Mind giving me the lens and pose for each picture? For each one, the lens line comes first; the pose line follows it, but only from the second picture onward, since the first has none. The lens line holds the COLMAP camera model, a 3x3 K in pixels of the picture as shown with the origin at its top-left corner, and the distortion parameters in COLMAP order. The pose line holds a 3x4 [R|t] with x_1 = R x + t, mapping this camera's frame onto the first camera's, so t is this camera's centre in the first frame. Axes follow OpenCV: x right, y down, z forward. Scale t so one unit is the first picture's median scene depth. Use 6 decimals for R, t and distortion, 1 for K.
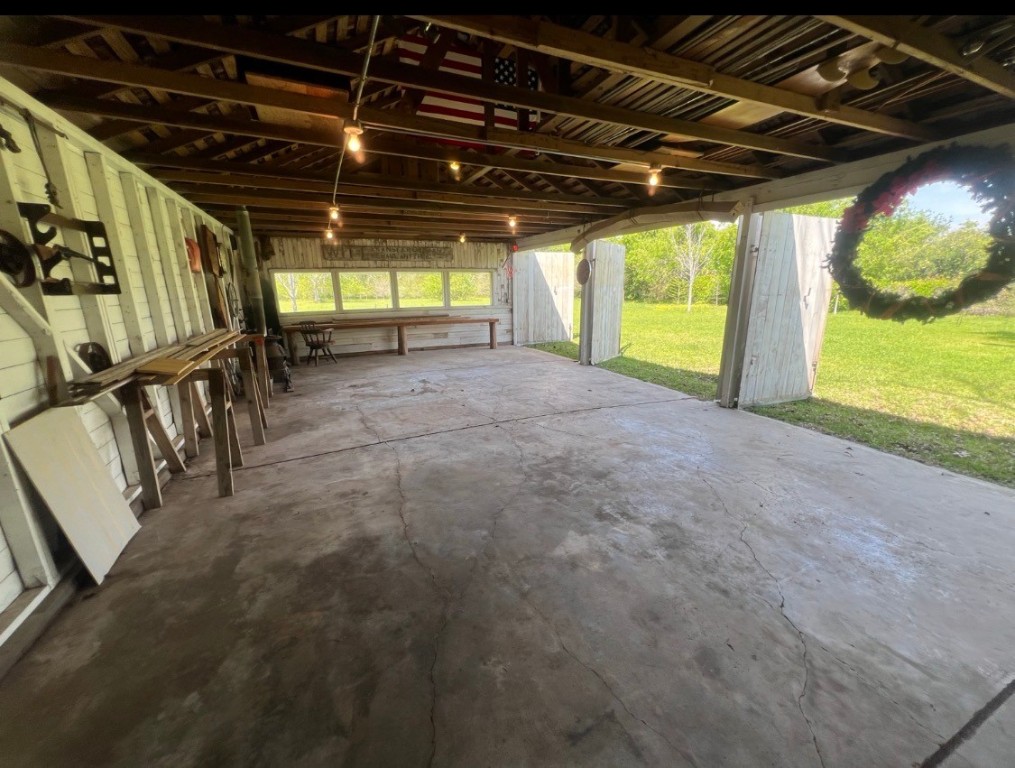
lens RADIAL K [[409.1, 0, 505.2], [0, 409.1, 384.8], [0, 0, 1]] dist [0.000975, 0.000092]
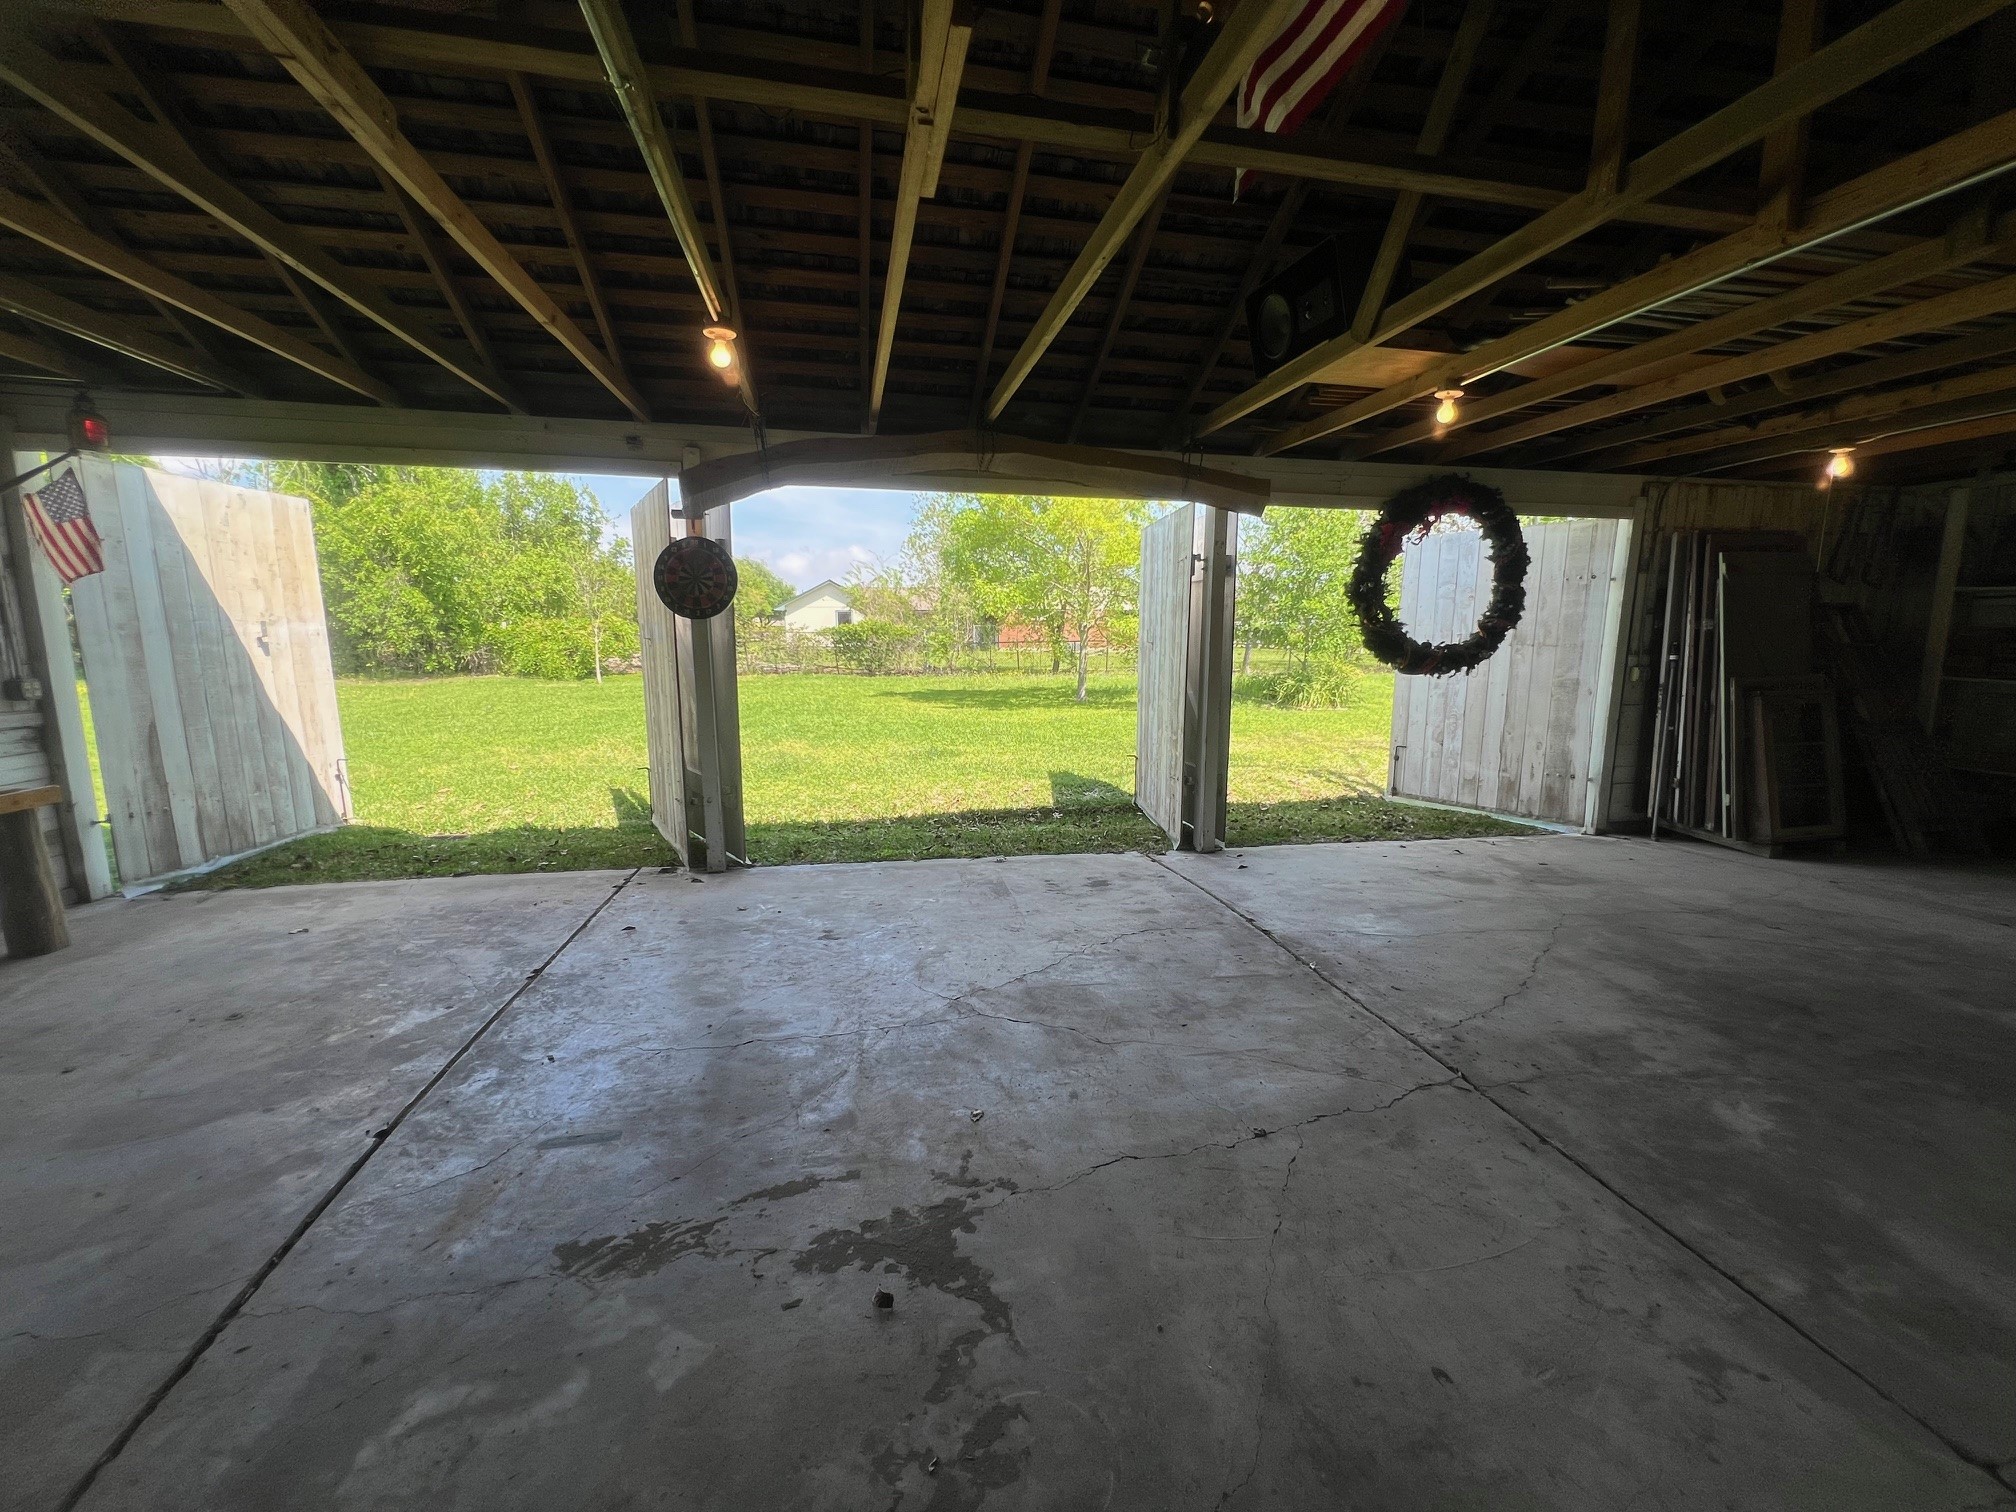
lens RADIAL K [[805.6, 0, 1000.4], [0, 805.6, 750.8], [0, 0, 1]] dist [-0.004449, 0.000078]
pose [[0.226442, -0.126765, 0.965741, -0.858514], [0.219494, 0.972633, 0.076204, -0.351373], [-0.948971, 0.194719, 0.248069, 1.591195]]
